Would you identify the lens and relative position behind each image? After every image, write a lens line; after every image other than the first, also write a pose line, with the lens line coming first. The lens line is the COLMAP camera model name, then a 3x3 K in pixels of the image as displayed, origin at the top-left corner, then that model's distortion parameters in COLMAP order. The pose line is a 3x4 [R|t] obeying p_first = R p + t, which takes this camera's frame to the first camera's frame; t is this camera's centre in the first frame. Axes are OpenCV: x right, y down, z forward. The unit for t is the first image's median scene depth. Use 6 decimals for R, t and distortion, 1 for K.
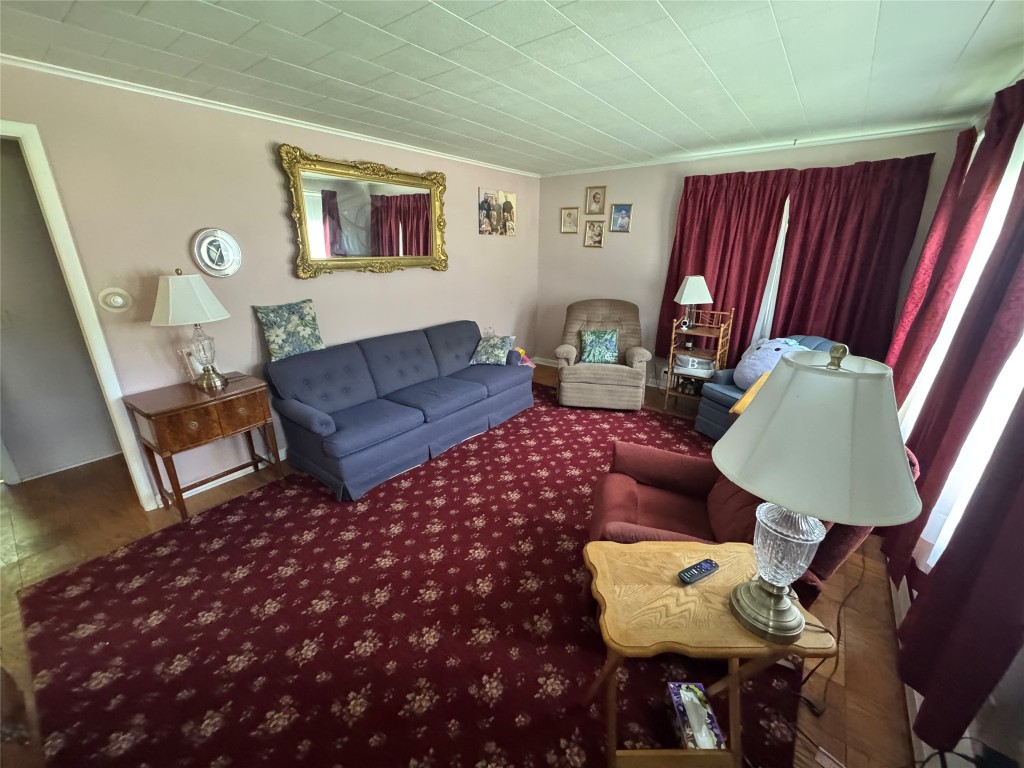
lens RADIAL K [[408.0, 0, 512.0], [0, 408.0, 381.1], [0, 0, 1]] dist [-0.002665, 0.000196]
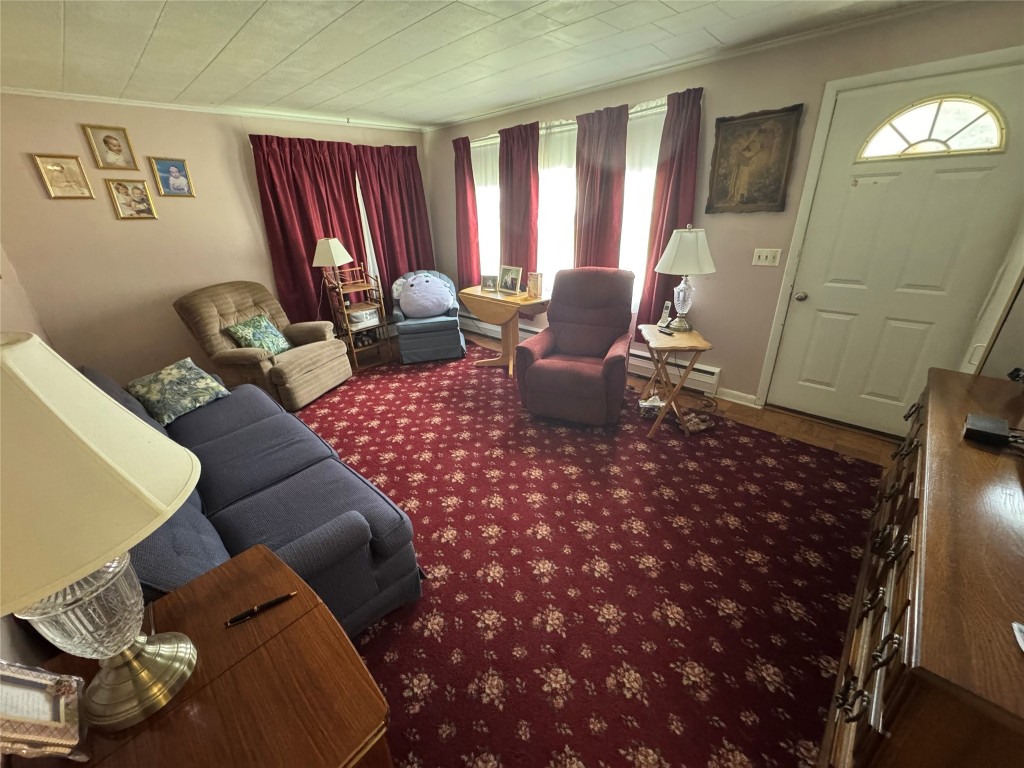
lens RADIAL K [[408.0, 0, 512.0], [0, 408.0, 381.1], [0, 0, 1]] dist [-0.002665, 0.000196]
pose [[0.106084, -0.401698, 0.909607, -0.621326], [0.351454, 0.870871, 0.343603, -0.136063], [-0.930176, 0.283234, 0.233563, 0.429474]]
